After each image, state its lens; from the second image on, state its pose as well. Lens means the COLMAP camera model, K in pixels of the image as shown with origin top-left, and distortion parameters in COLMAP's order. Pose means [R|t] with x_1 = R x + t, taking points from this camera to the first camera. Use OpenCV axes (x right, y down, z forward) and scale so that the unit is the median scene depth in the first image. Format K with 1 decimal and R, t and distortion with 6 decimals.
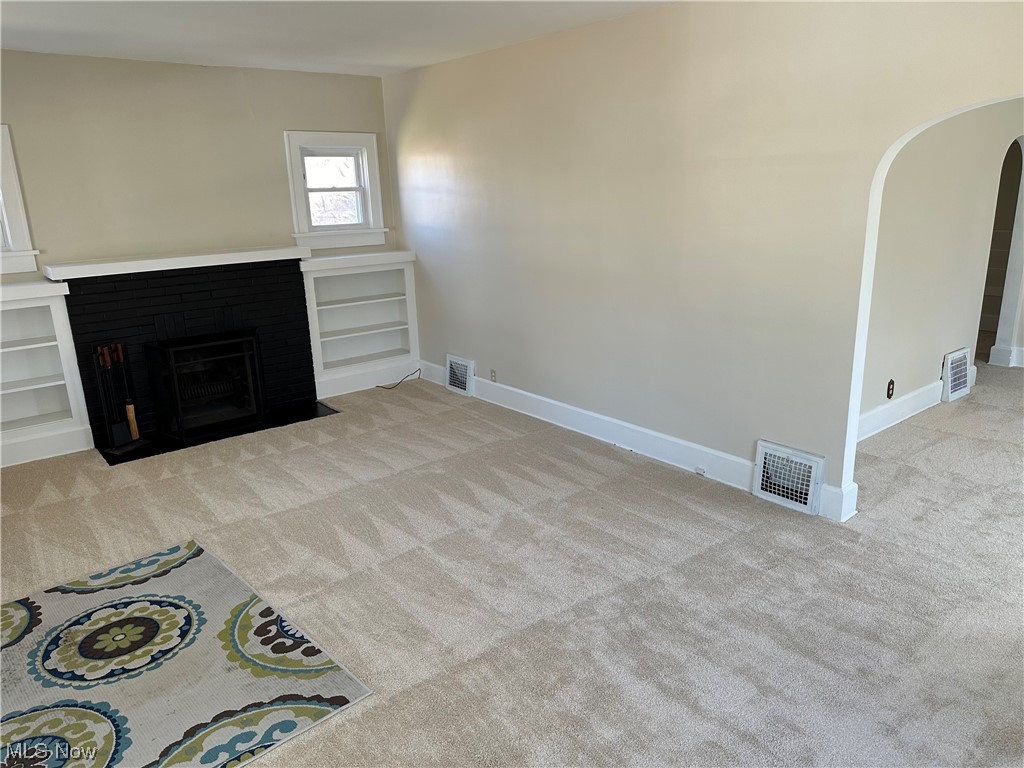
lens RADIAL K [[737.1, 0, 512.0], [0, 737.1, 384.0], [0, 0, 1]] dist [0.004513, -0.004666]
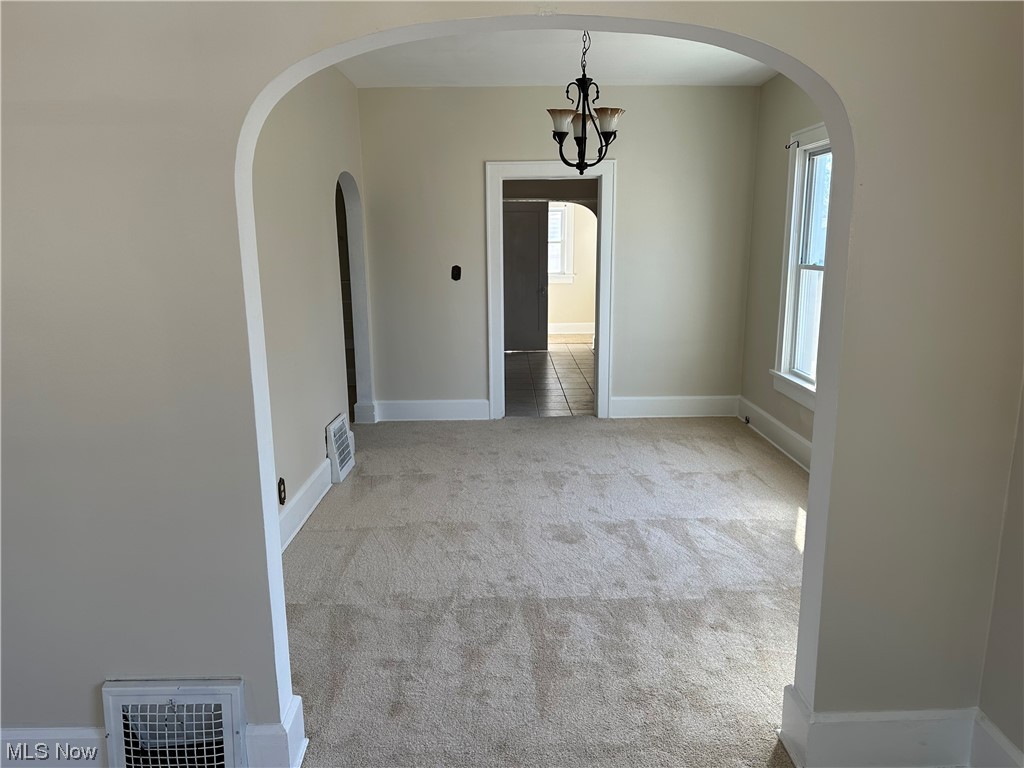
lens RADIAL K [[737.1, 0, 512.0], [0, 737.1, 384.0], [0, 0, 1]] dist [0.004513, -0.004666]
pose [[0.644527, -0.138751, 0.751886, 0.162569], [0.203210, 0.979114, 0.006488, -0.068534], [-0.737082, 0.148609, 0.659261, 0.429172]]
